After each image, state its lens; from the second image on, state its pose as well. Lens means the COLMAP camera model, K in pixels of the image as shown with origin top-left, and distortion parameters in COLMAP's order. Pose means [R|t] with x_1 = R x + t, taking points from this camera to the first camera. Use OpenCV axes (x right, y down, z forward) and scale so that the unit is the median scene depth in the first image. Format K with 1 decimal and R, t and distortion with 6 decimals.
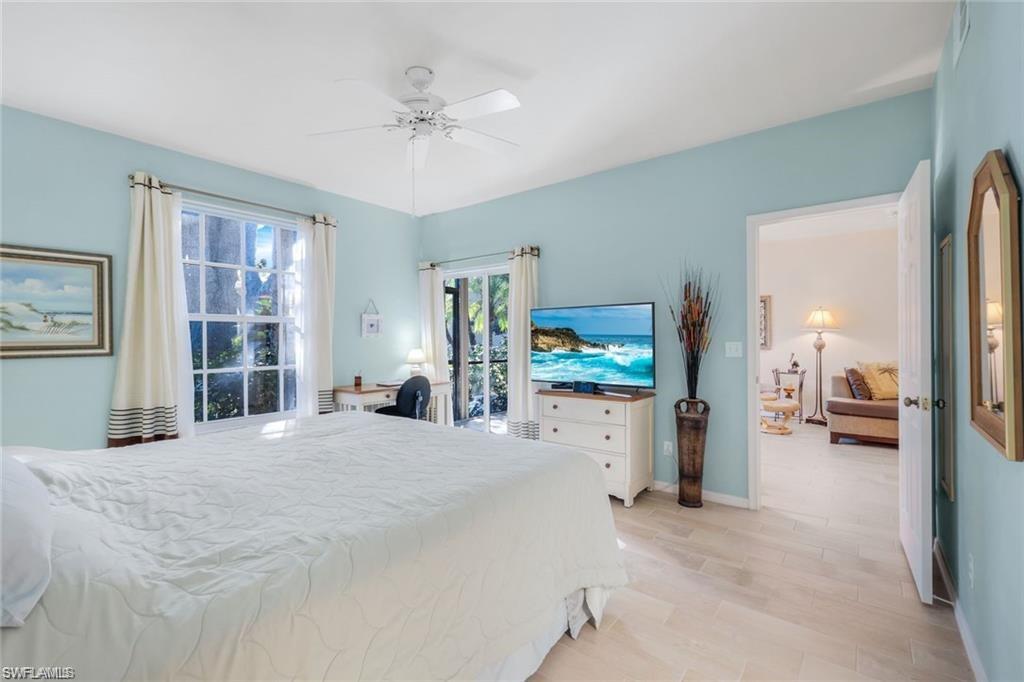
lens RADIAL K [[465.2, 0, 510.4], [0, 465.2, 341.6], [0, 0, 1]] dist [0.009484, 0.000199]
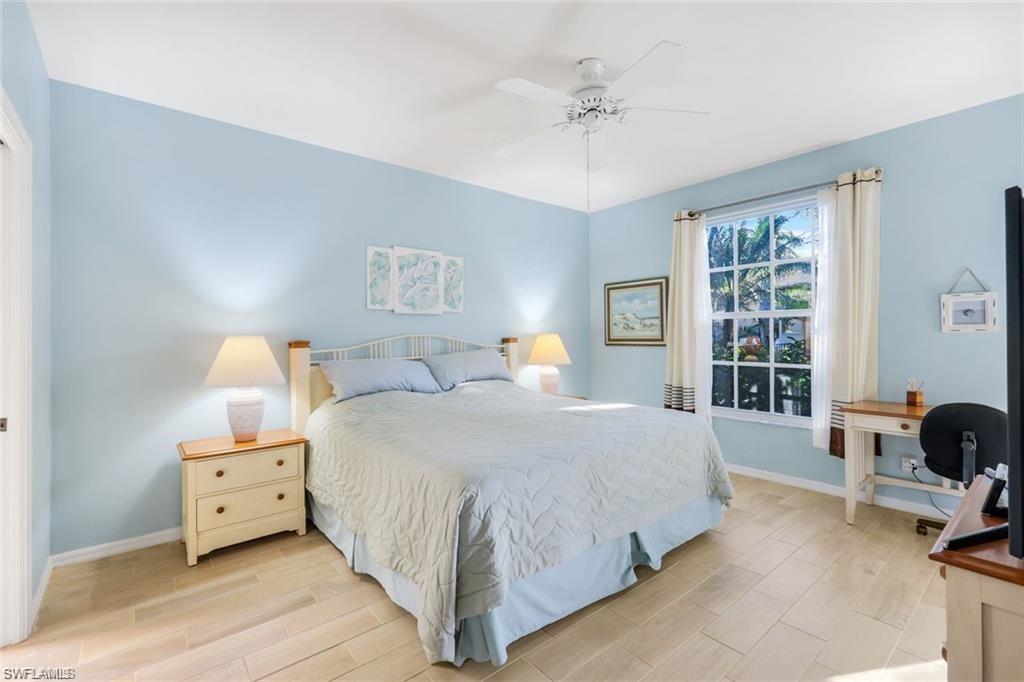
lens RADIAL K [[465.2, 0, 512.7], [0, 465.2, 336.6], [0, 0, 1]] dist [0.009484, 0.000199]
pose [[-0.223769, 0.008922, -0.974601, 0.644250], [-0.000933, 0.999956, 0.009369, -0.012679], [0.974642, 0.003006, -0.223751, 0.860309]]
